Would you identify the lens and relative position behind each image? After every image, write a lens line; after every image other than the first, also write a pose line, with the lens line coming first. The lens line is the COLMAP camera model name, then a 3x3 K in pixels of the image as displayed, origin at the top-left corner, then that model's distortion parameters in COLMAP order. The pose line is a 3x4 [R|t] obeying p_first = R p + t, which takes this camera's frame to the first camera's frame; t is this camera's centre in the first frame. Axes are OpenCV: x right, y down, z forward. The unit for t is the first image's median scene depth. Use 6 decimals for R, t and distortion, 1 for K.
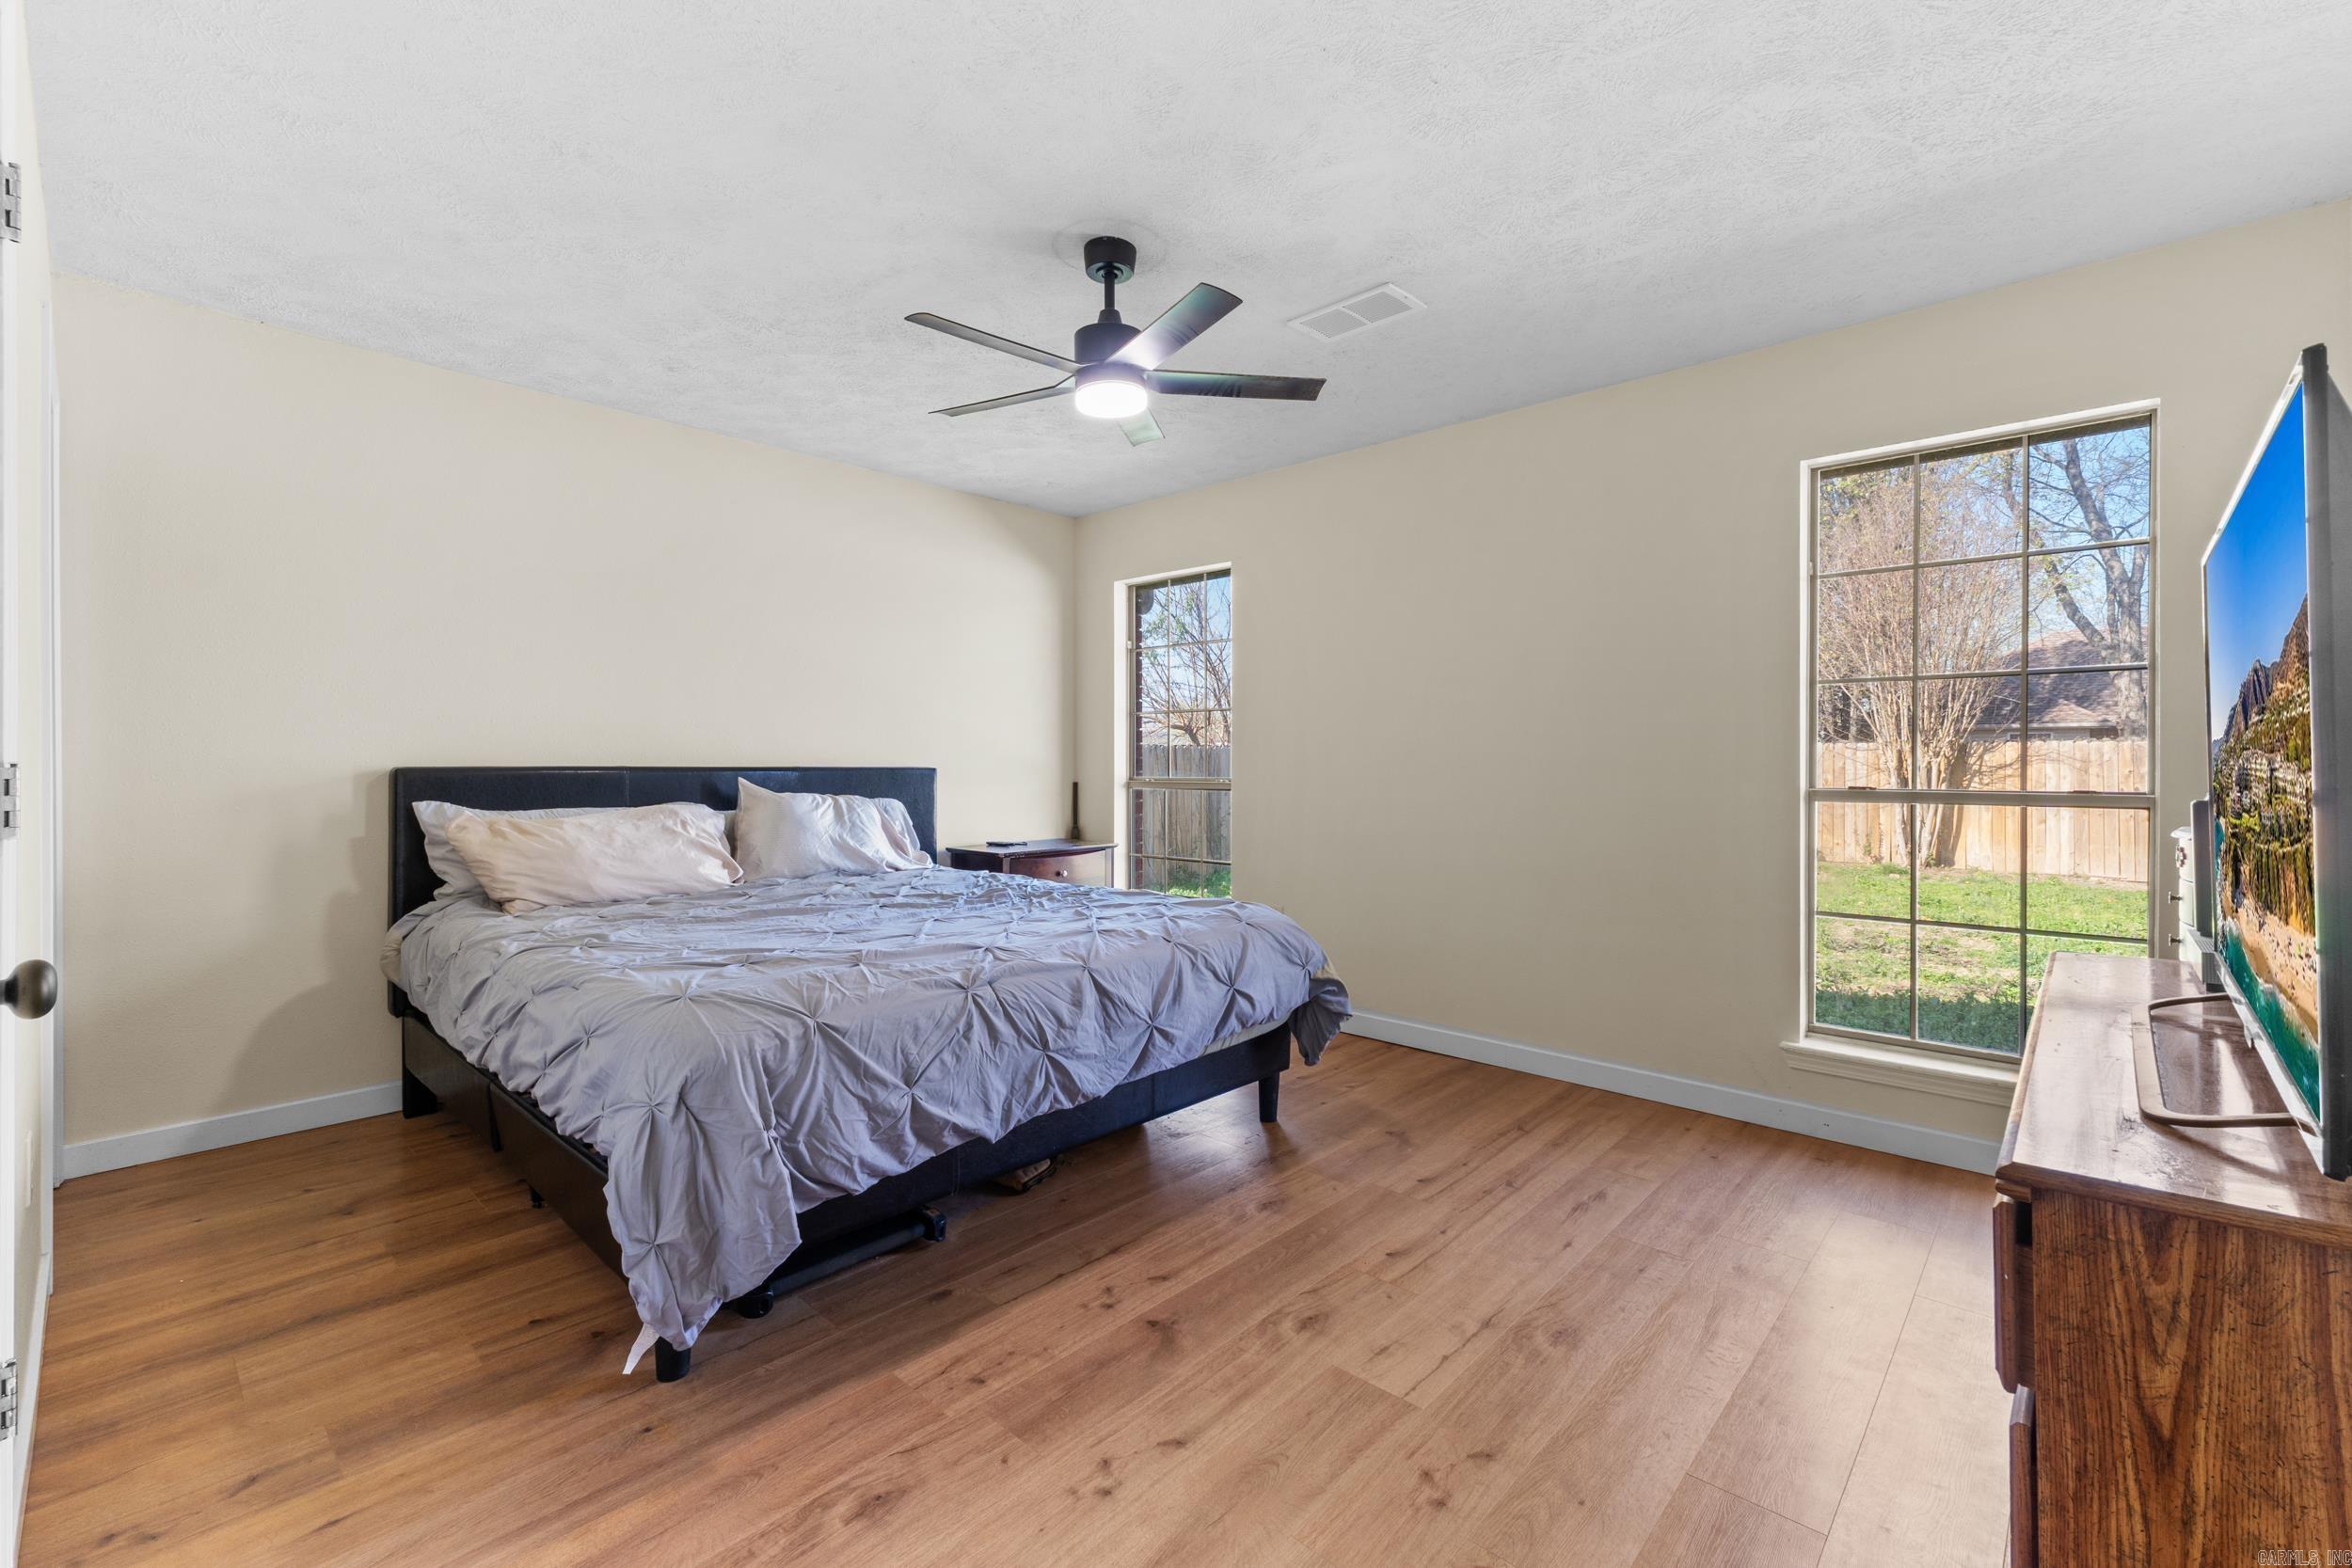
lens RADIAL K [[991.2, 0, 1176.0], [0, 991.2, 784.0], [0, 0, 1]] dist [0.001658, 0.000451]
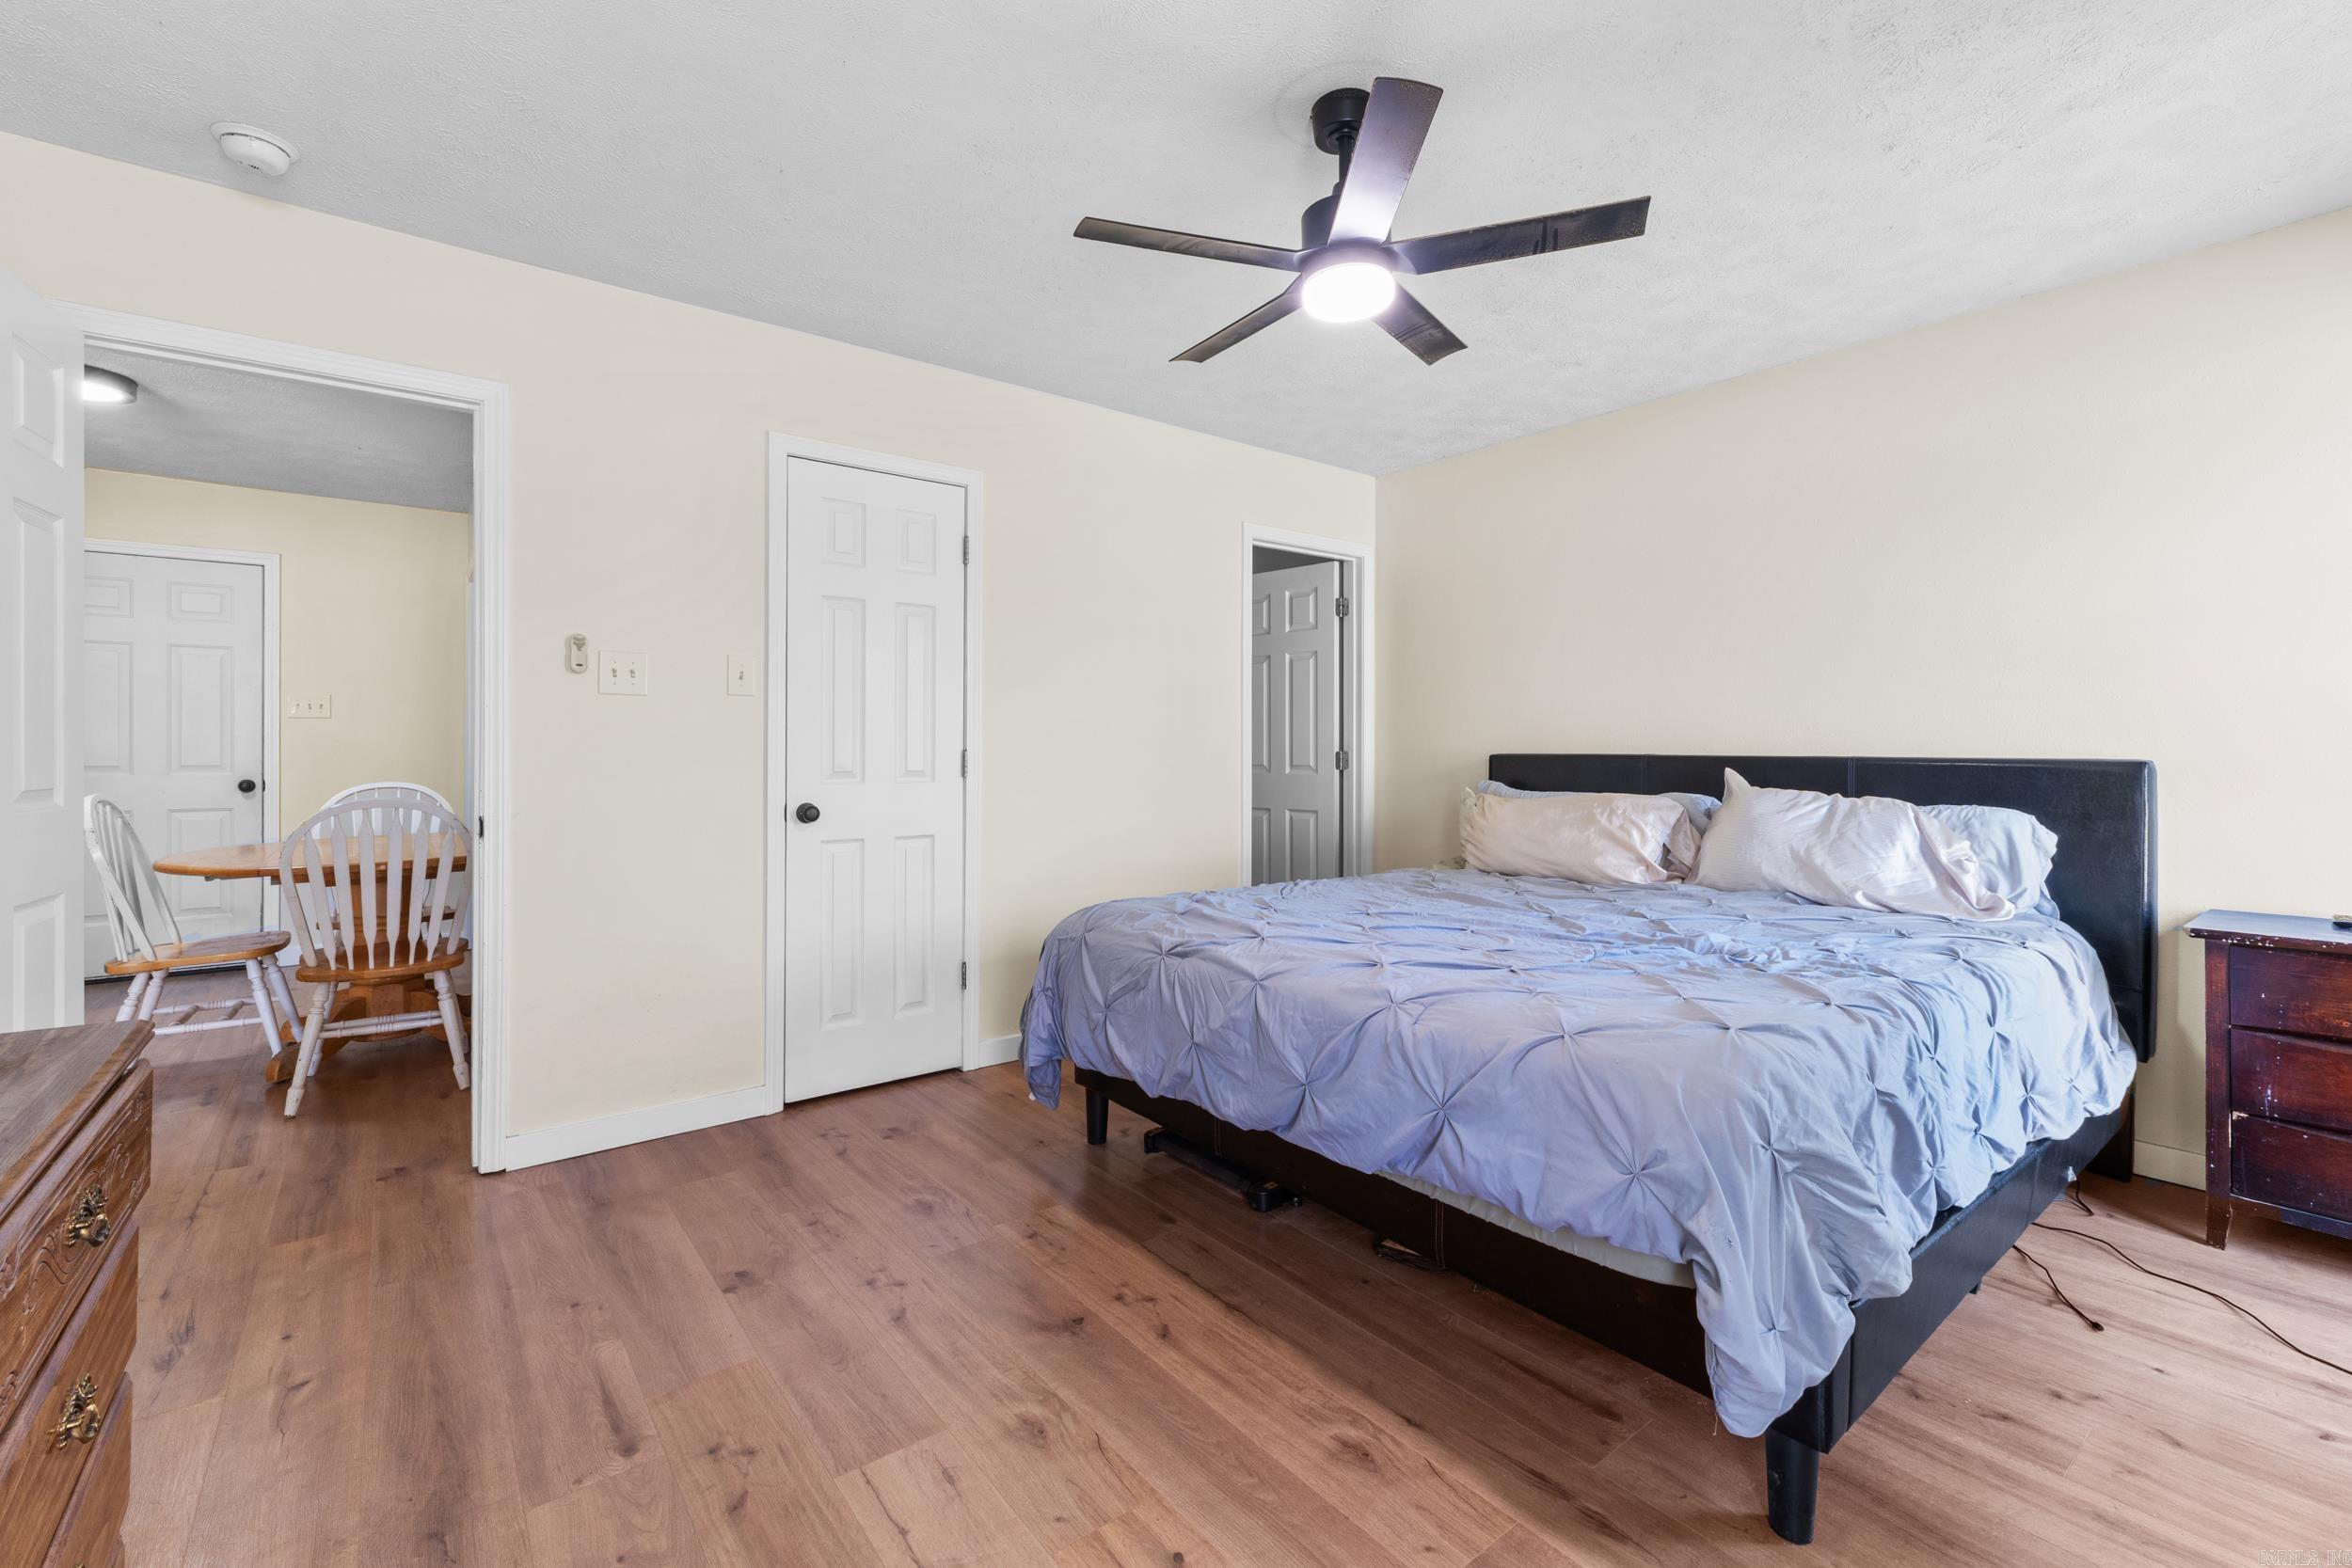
lens RADIAL K [[1001.3, 0, 1175.1], [0, 1001.3, 749.7], [0, 0, 1]] dist [0.000983, -0.000013]
pose [[-0.158370, -0.003315, -0.987374, 0.842141], [-0.023271, 0.999729, 0.000376, -0.020543], [0.987105, 0.023037, -0.158405, 1.108747]]
